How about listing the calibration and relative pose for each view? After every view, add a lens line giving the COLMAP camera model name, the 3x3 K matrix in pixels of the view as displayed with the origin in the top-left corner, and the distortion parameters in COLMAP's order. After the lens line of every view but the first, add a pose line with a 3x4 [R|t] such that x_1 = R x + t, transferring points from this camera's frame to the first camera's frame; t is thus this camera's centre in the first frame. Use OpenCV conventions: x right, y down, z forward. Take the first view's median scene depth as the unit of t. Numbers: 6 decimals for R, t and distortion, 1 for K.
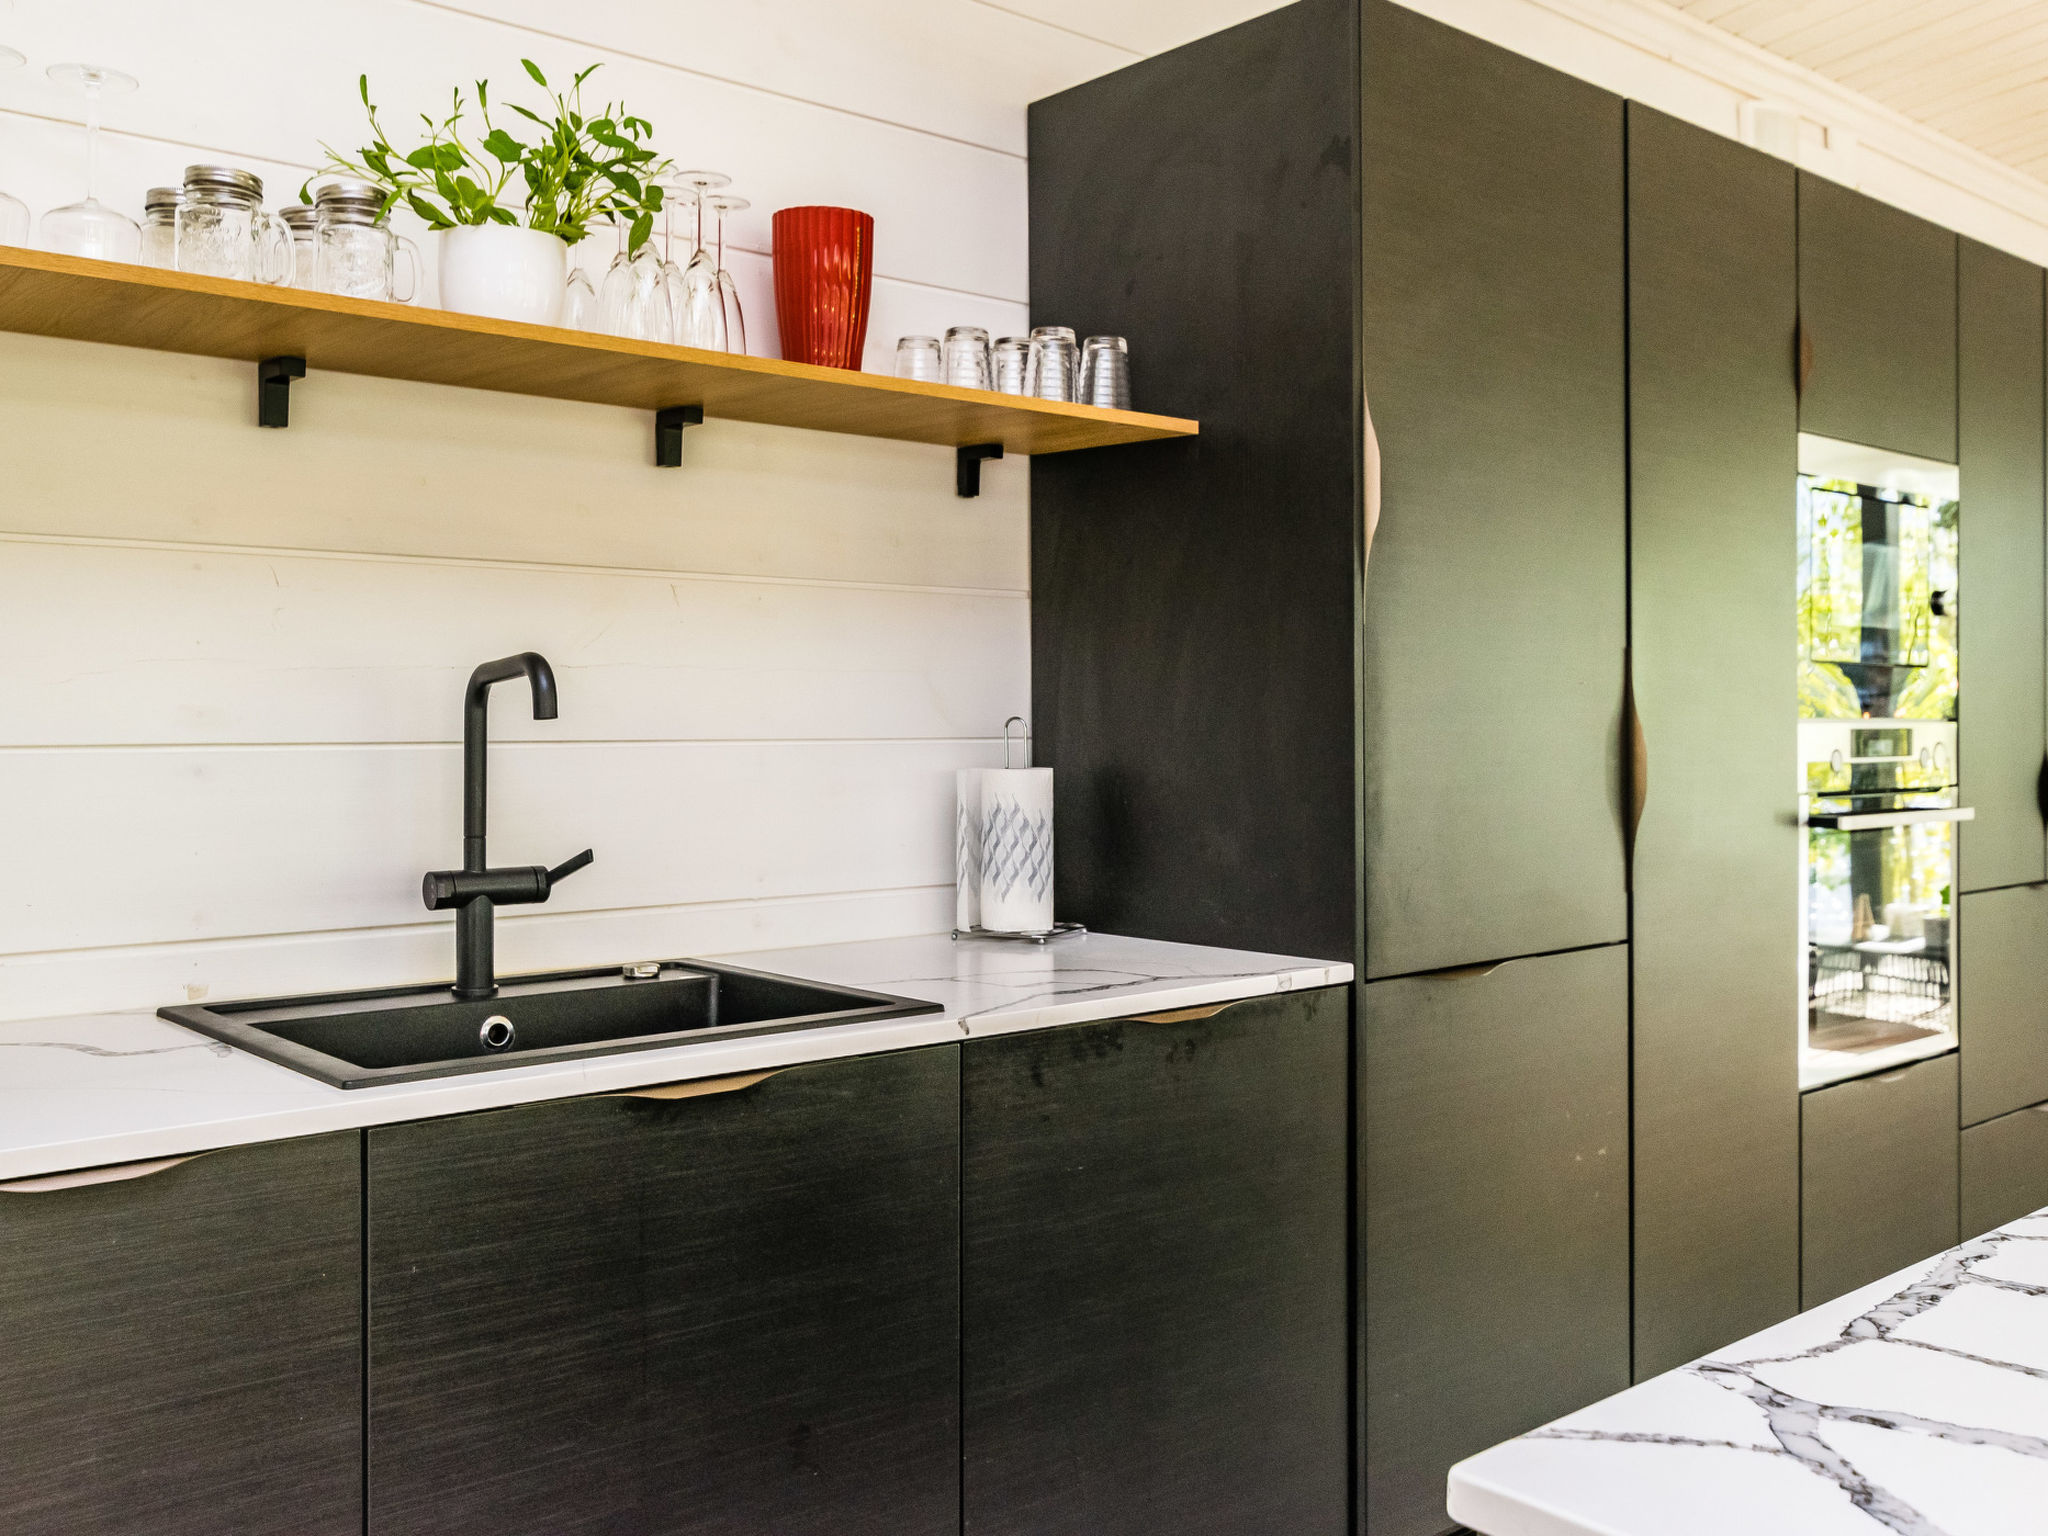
lens RADIAL K [[1928.3, 0, 1026.0], [0, 1928.3, 725.7], [0, 0, 1]] dist [-0.010922, -0.004947]
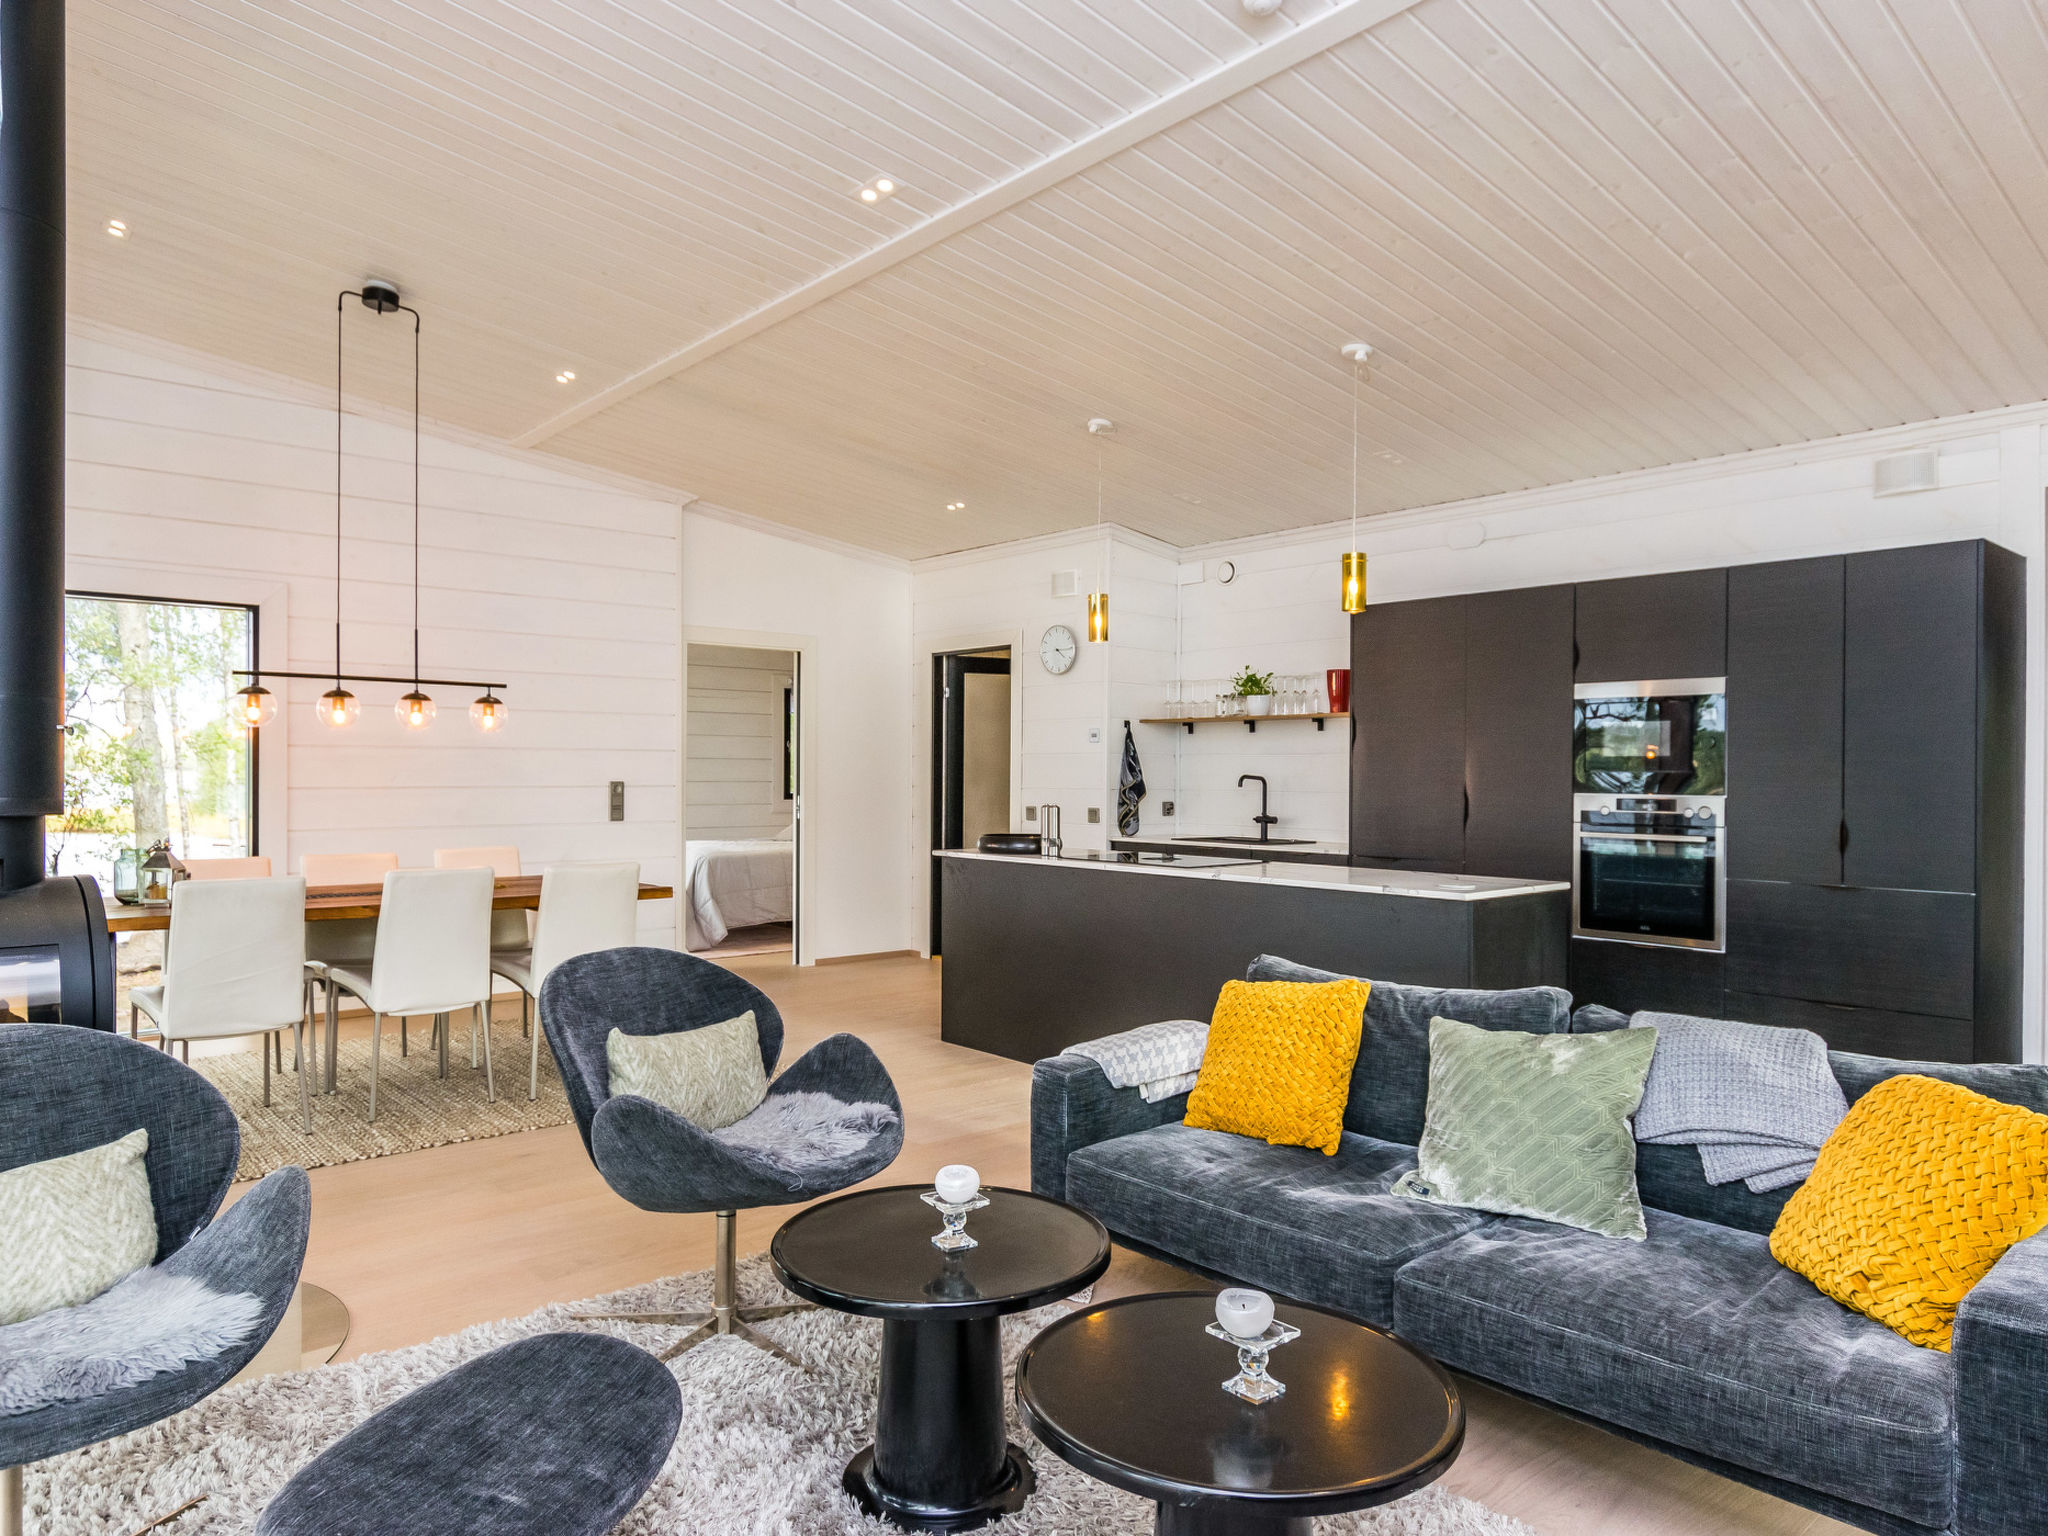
lens RADIAL K [[1318.7, 0, 1024.0], [0, 1318.7, 768.0], [0, 0, 1]] dist [-0.001537, 0.000151]
pose [[-0.035283, -0.004251, -0.999368, 3.248433], [-0.015280, 0.999876, -0.003713, -0.031325], [0.999261, 0.015139, -0.035344, 0.472138]]
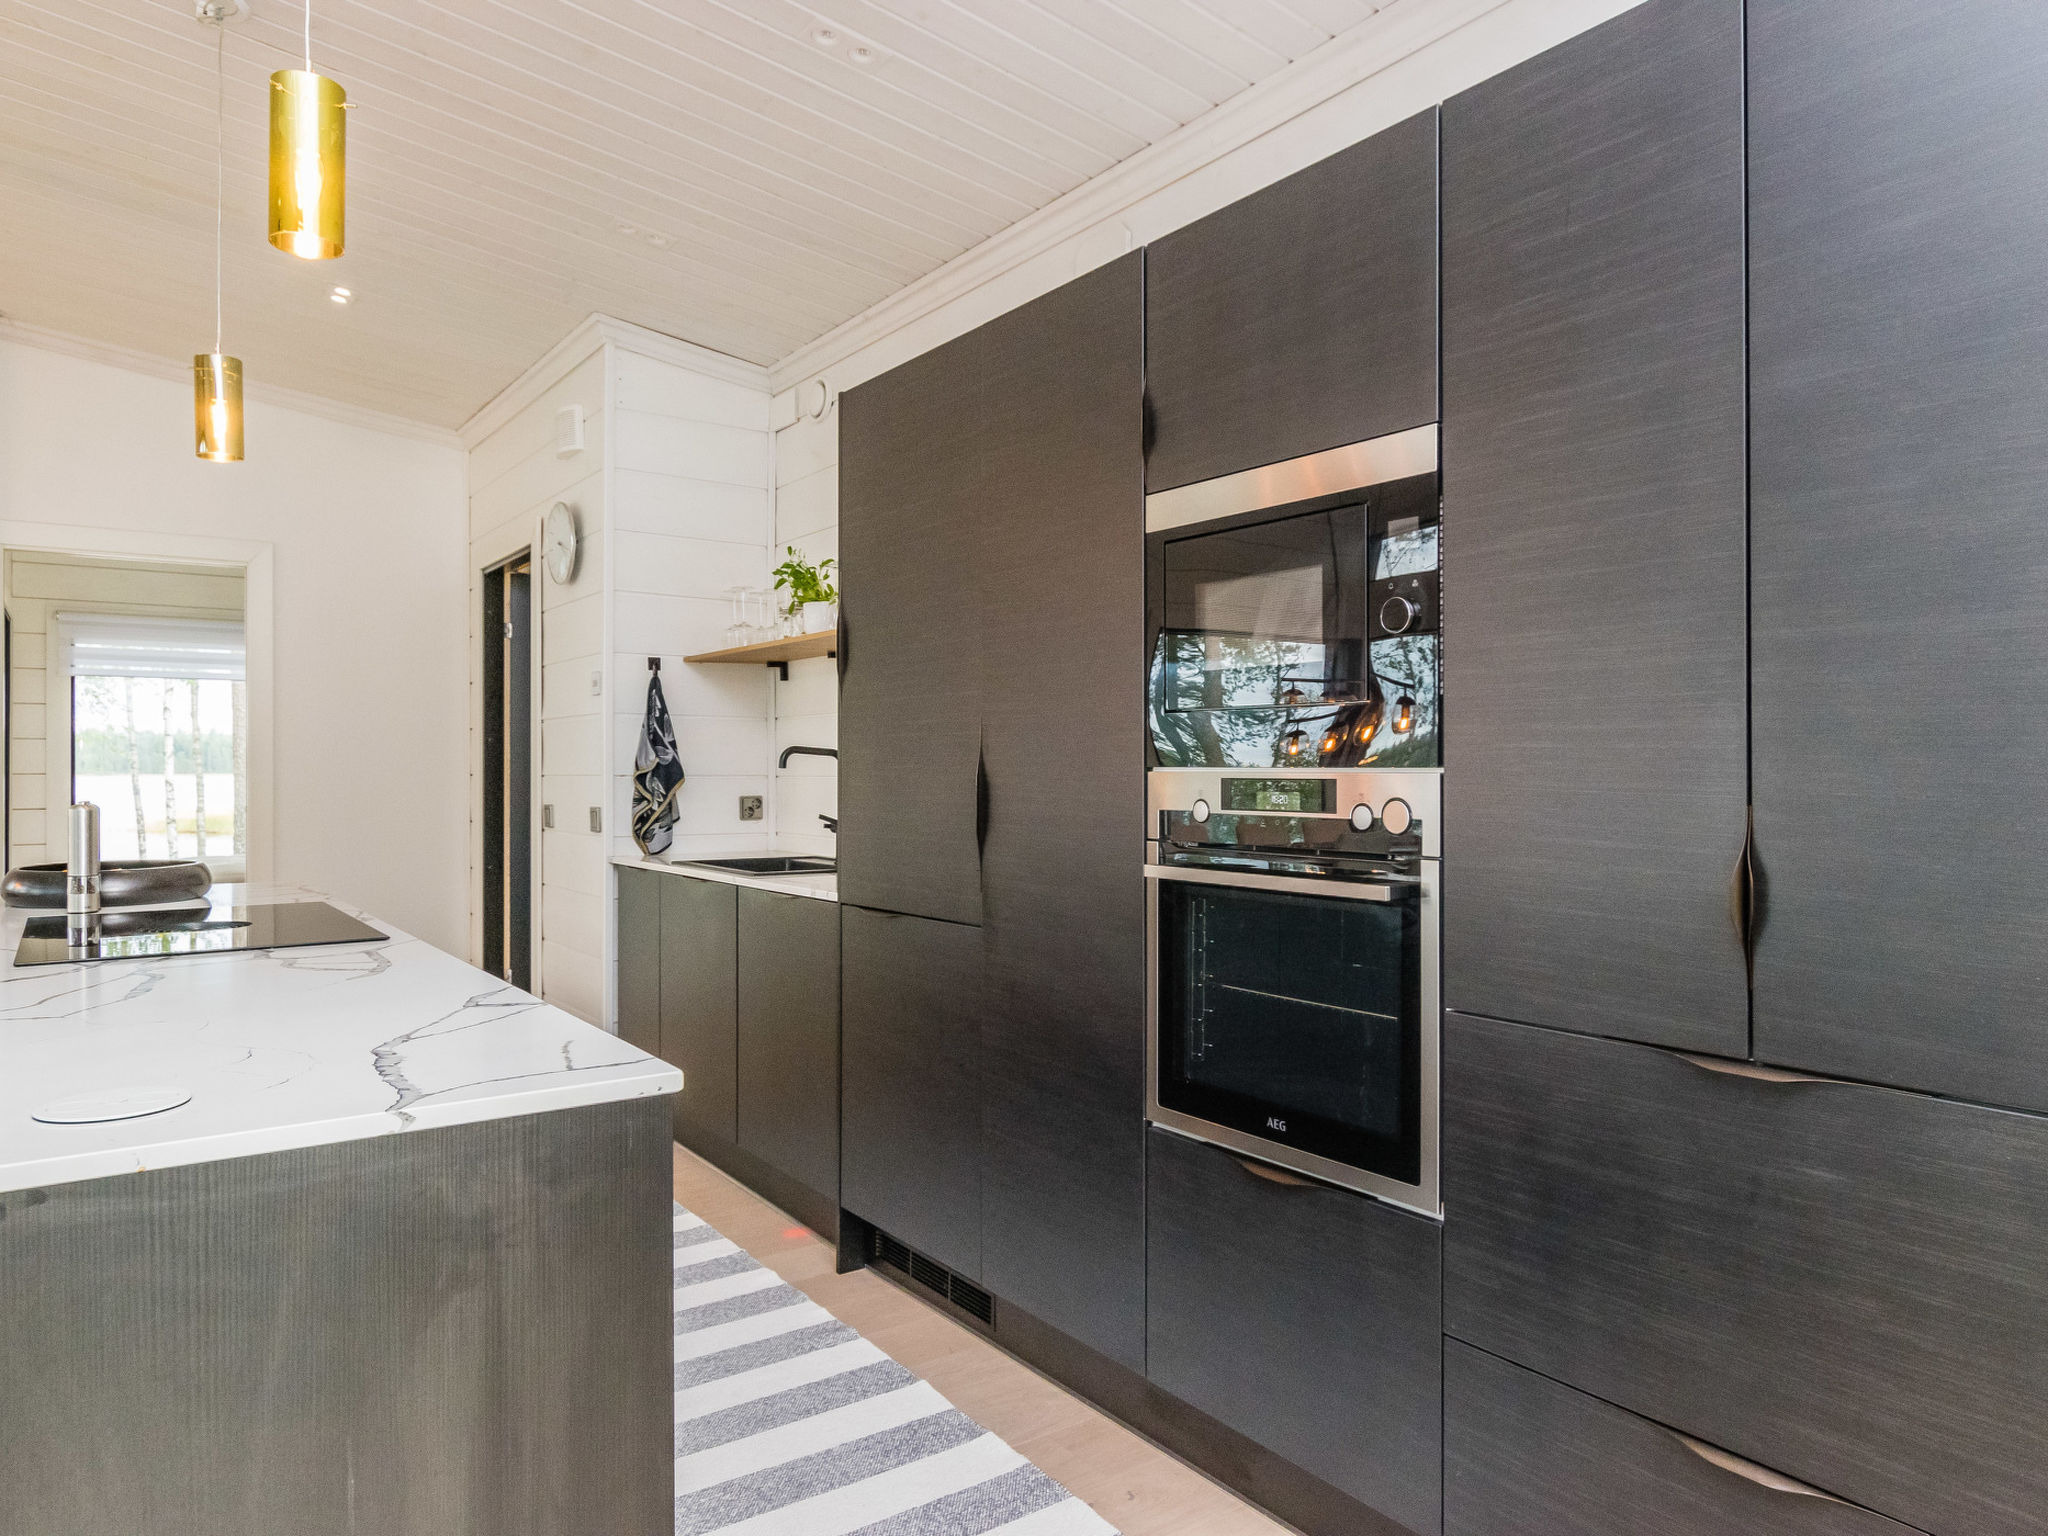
lens RADIAL K [[1350.5, 0, 1024.0], [0, 1350.5, 768.0], [0, 0, 1]] dist [-0.002804, -0.000547]
pose [[-0.122853, 0.001696, -0.992423, 1.673960], [-0.005206, 0.999984, 0.002353, -0.009264], [0.992411, 0.005456, -0.122842, 1.504995]]
